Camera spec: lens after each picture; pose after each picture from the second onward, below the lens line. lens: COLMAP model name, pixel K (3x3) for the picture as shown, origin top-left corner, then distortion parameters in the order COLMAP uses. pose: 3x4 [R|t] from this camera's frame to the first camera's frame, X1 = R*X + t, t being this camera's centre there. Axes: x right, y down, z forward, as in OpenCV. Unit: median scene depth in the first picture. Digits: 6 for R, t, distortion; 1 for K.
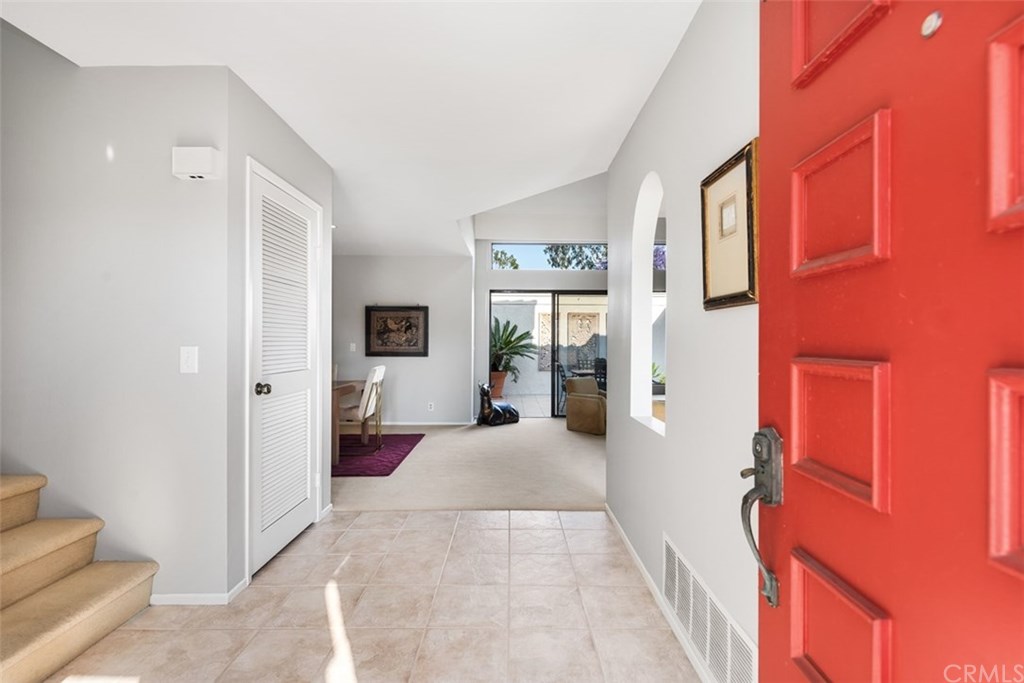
lens RADIAL K [[481.7, 0, 508.9], [0, 481.7, 336.8], [0, 0, 1]] dist [0.011667, -0.003699]
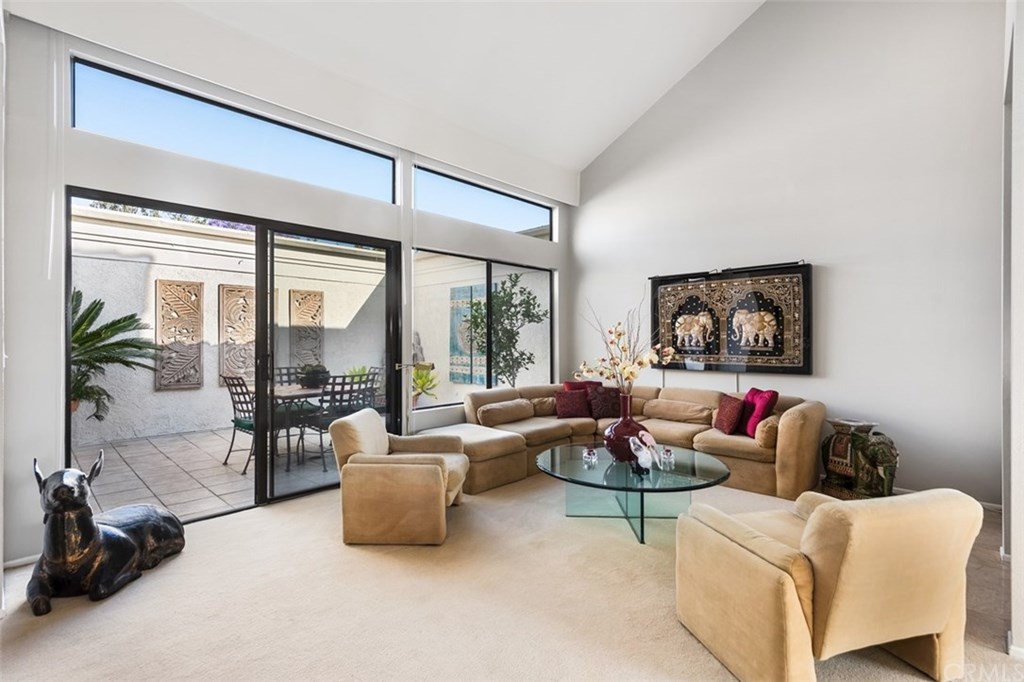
lens RADIAL K [[481.7, 0, 518.9], [0, 481.7, 336.6], [0, 0, 1]] dist [0.011667, -0.003699]
pose [[0.687101, 0.000899, 0.726562, -0.077160], [-0.010106, 0.999914, 0.008320, 0.005787], [-0.726492, -0.013059, 0.687051, 0.568378]]
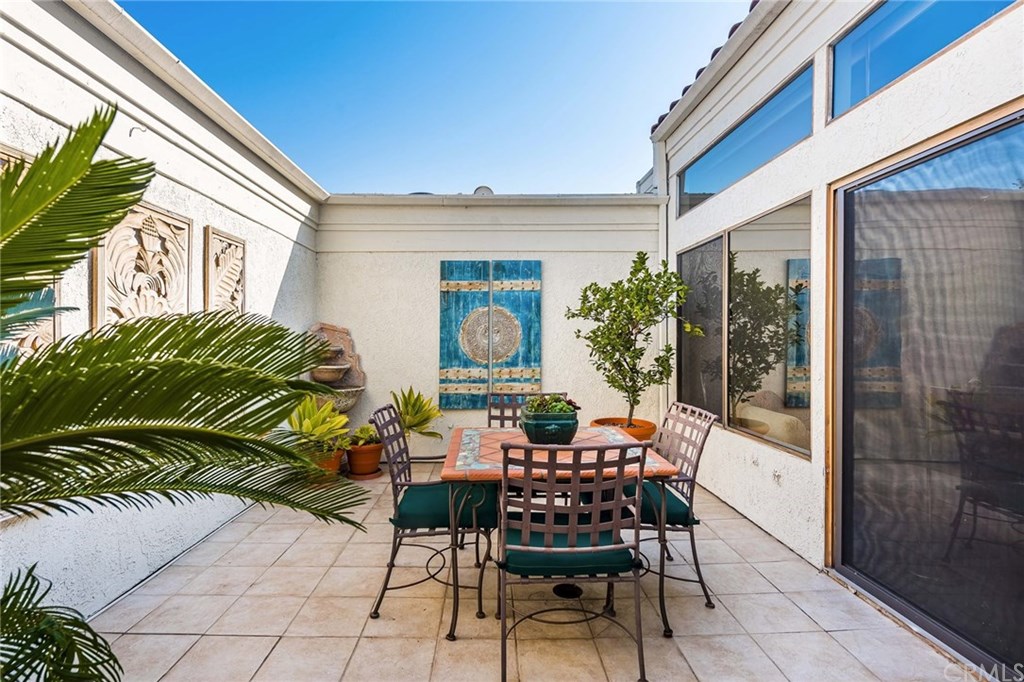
lens RADIAL K [[524.7, 0, 503.3], [0, 524.7, 339.4], [0, 0, 1]] dist [-0.005661, 0.000875]
pose [[-0.014368, -0.005334, 0.999883, -0.148227], [-0.015487, 0.999867, 0.005111, 0.013405], [-0.999777, -0.015412, -0.014449, 1.373449]]
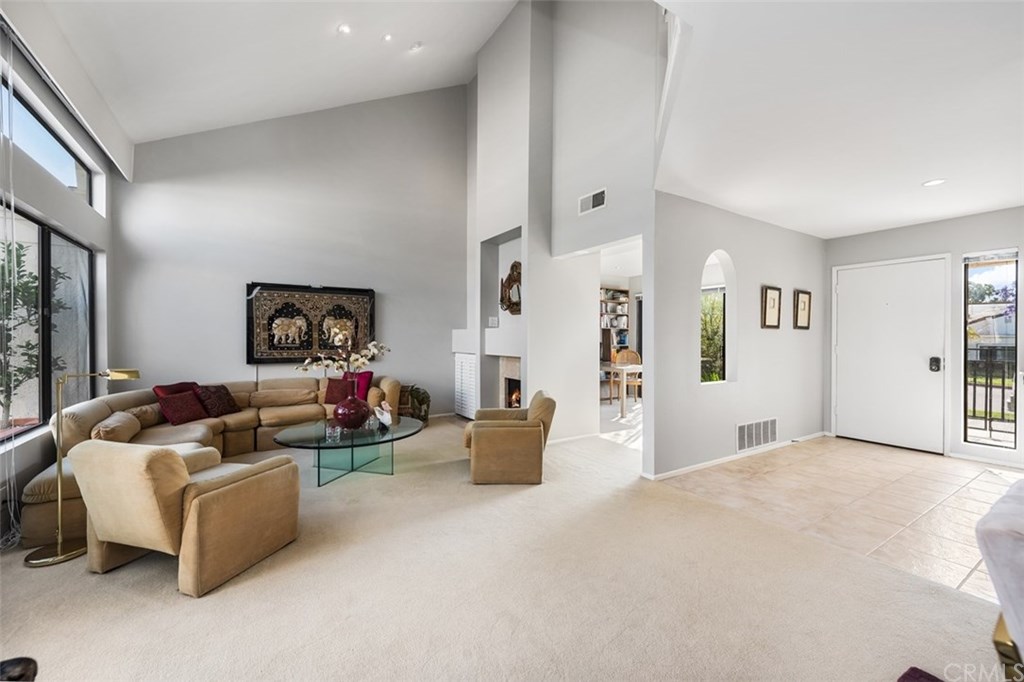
lens RADIAL K [[402.5, 0, 513.6], [0, 402.5, 337.3], [0, 0, 1]] dist [0.008564, -0.003316]
pose [[-0.541831, -0.003715, 0.840479, -0.219886], [-0.019207, 0.999784, -0.007964, 0.009910], [-0.840268, -0.020458, -0.541785, 0.920270]]
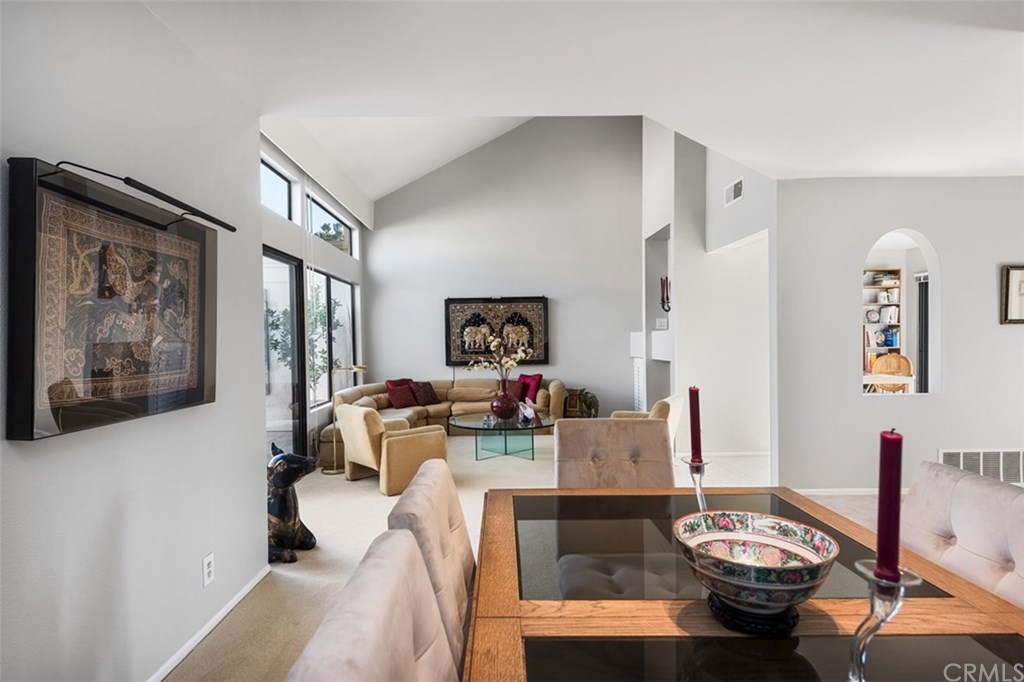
lens RADIAL K [[532.9, 0, 514.2], [0, 532.9, 346.9], [0, 0, 1]] dist [0.027020, -0.006554]
pose [[-0.029956, -0.015643, 0.999429, -0.497533], [-0.004464, 0.999870, 0.015516, 0.001897], [-0.999541, -0.003997, -0.030022, 0.821656]]
